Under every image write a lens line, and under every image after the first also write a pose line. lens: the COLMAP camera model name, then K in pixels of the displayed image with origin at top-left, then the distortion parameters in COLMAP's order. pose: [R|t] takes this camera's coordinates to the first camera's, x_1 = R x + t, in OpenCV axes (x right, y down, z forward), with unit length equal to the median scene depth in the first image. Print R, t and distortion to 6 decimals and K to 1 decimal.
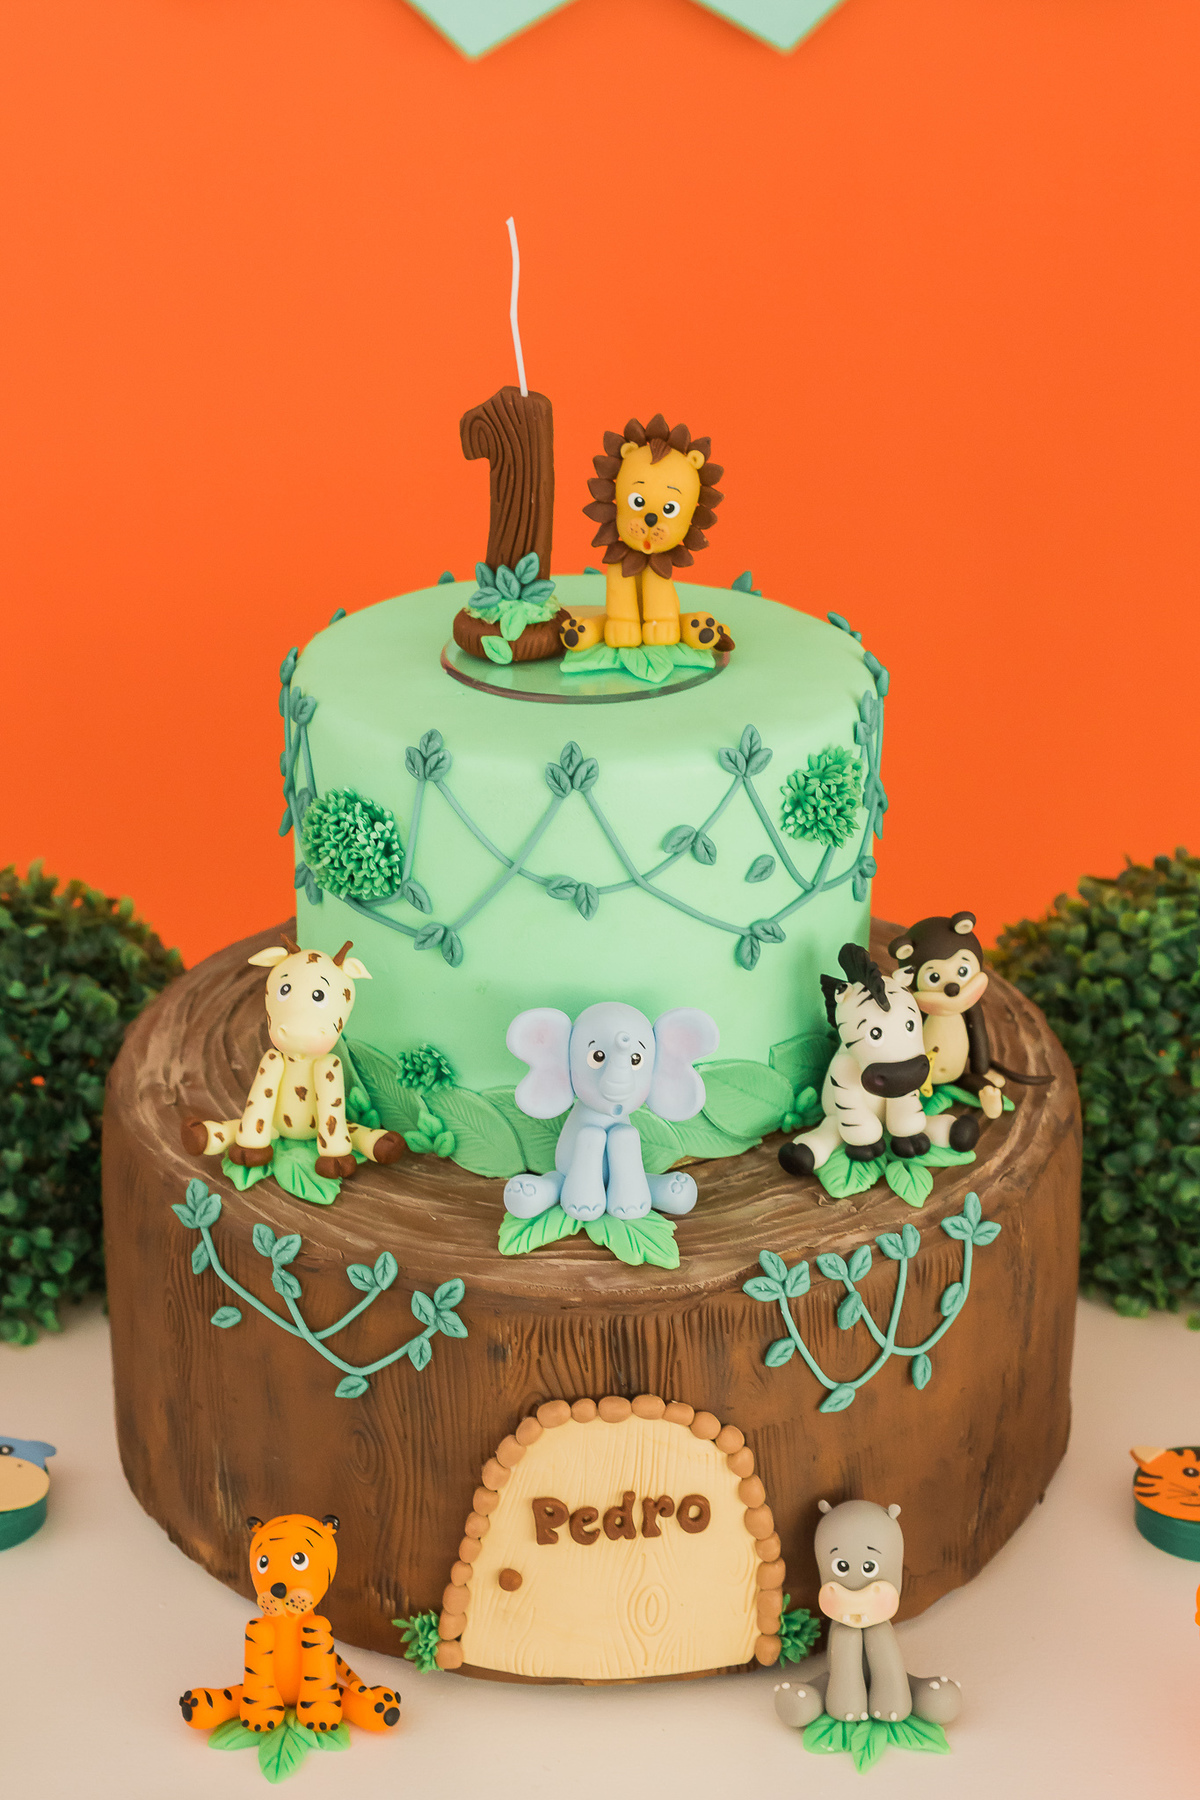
lens RADIAL K [[3277.8, 0, 600.0], [0, 3277.8, 900.0], [0, 0, 1]] dist [0.060798, 0.431179]
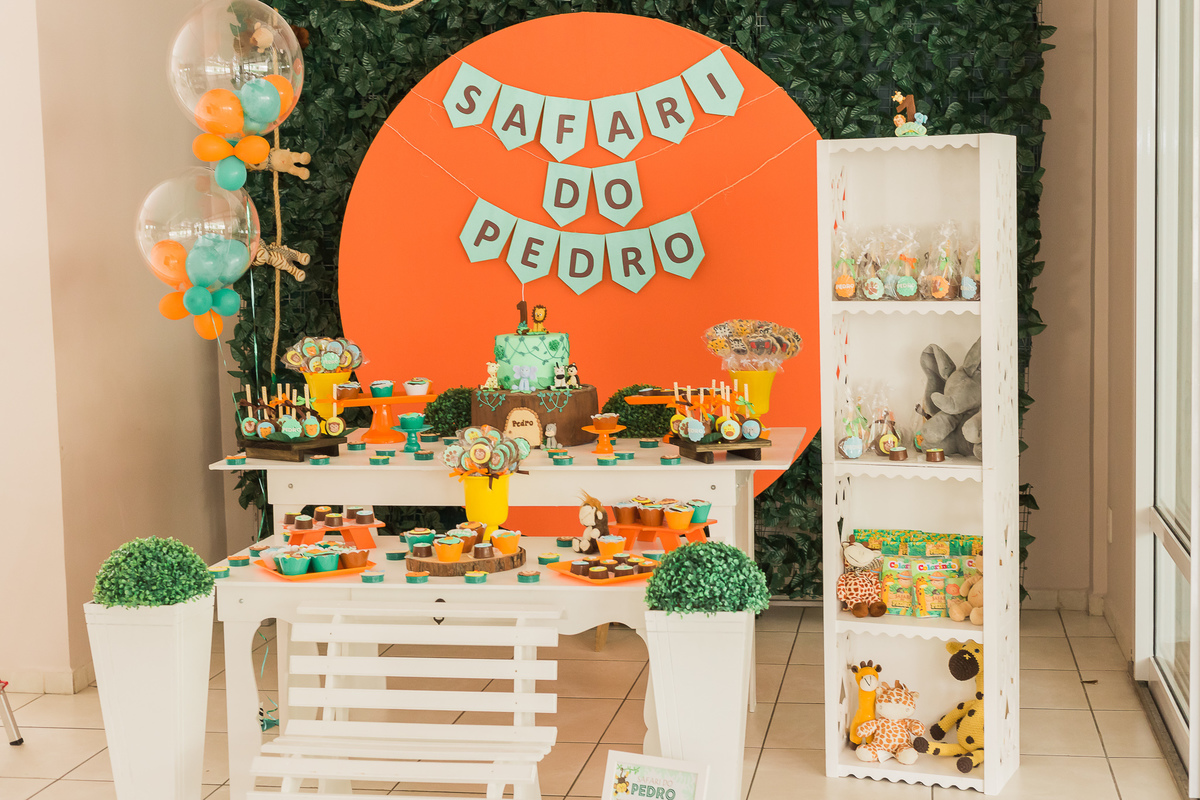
lens RADIAL K [[1890.0, 0, 600.0], [0, 1890.0, 400.0], [0, 0, 1]] dist [-0.023224, 0.045342]
pose [[0.980575, -0.002141, -0.196131, 1.151173], [-0.052913, 0.959980, -0.275025, 1.451088], [0.188871, 0.280061, 0.941219, -3.547670]]
